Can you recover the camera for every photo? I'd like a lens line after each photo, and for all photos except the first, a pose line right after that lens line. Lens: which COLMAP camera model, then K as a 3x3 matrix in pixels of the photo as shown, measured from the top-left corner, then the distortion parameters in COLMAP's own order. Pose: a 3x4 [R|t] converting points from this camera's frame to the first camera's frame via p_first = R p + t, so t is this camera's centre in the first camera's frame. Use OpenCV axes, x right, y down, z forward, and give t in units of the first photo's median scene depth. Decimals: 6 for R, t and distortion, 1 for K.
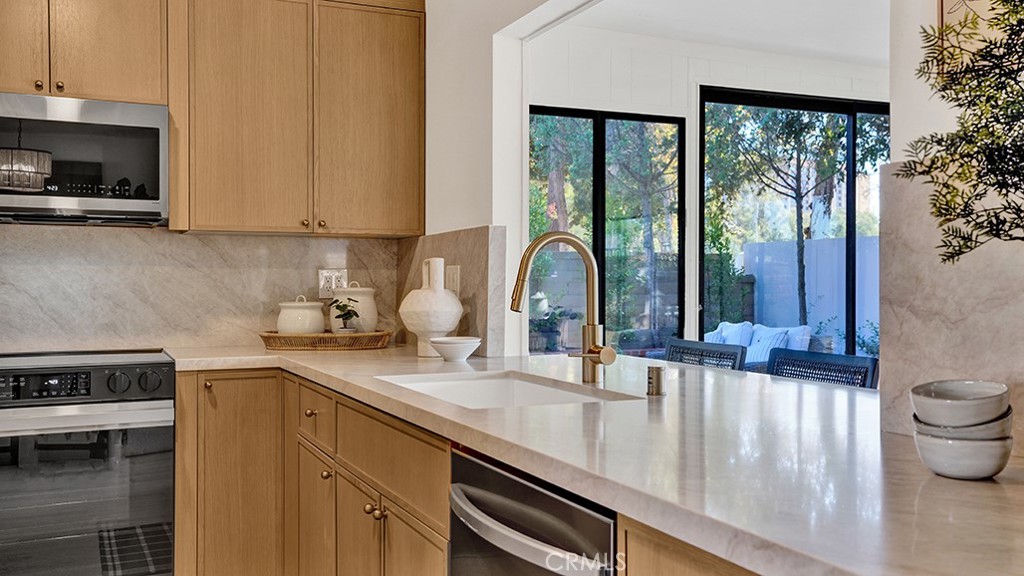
lens RADIAL K [[980.2, 0, 516.9], [0, 980.2, 284.3], [0, 0, 1]] dist [0.060910, 0.000000]
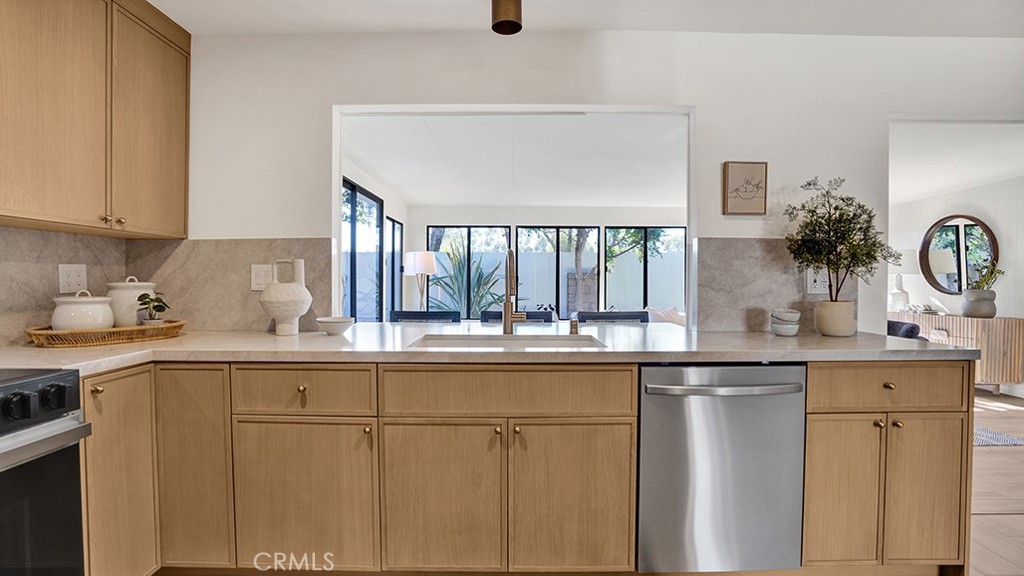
lens RADIAL K [[476.7, 0, 513.6], [0, 476.7, 289.2], [0, 0, 1]] dist [-0.018526, -0.000822]
pose [[0.398346, -0.013769, 0.917132, -0.542030], [-0.000730, 0.999882, 0.015328, 0.003025], [-0.917235, -0.006775, 0.398289, 0.466927]]
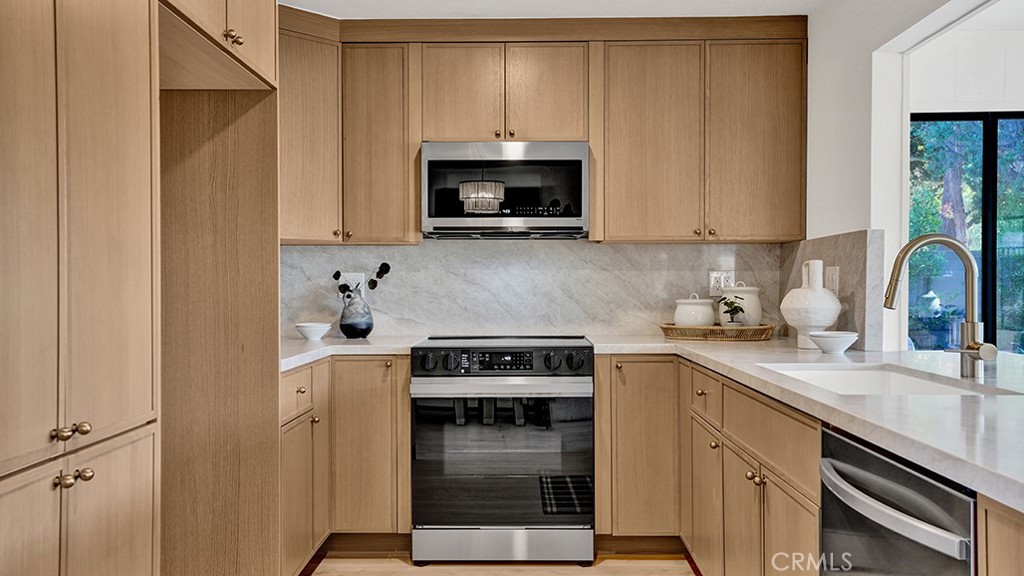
lens RADIAL K [[869.2, 0, 510.6], [0, 869.2, 286.1], [0, 0, 1]] dist [0.040158, -0.003466]
pose [[0.909242, -0.001511, -0.416266, 0.015665], [0.002466, 0.999995, 0.001756, 0.000142], [0.416261, -0.002623, 0.909241, -0.041826]]
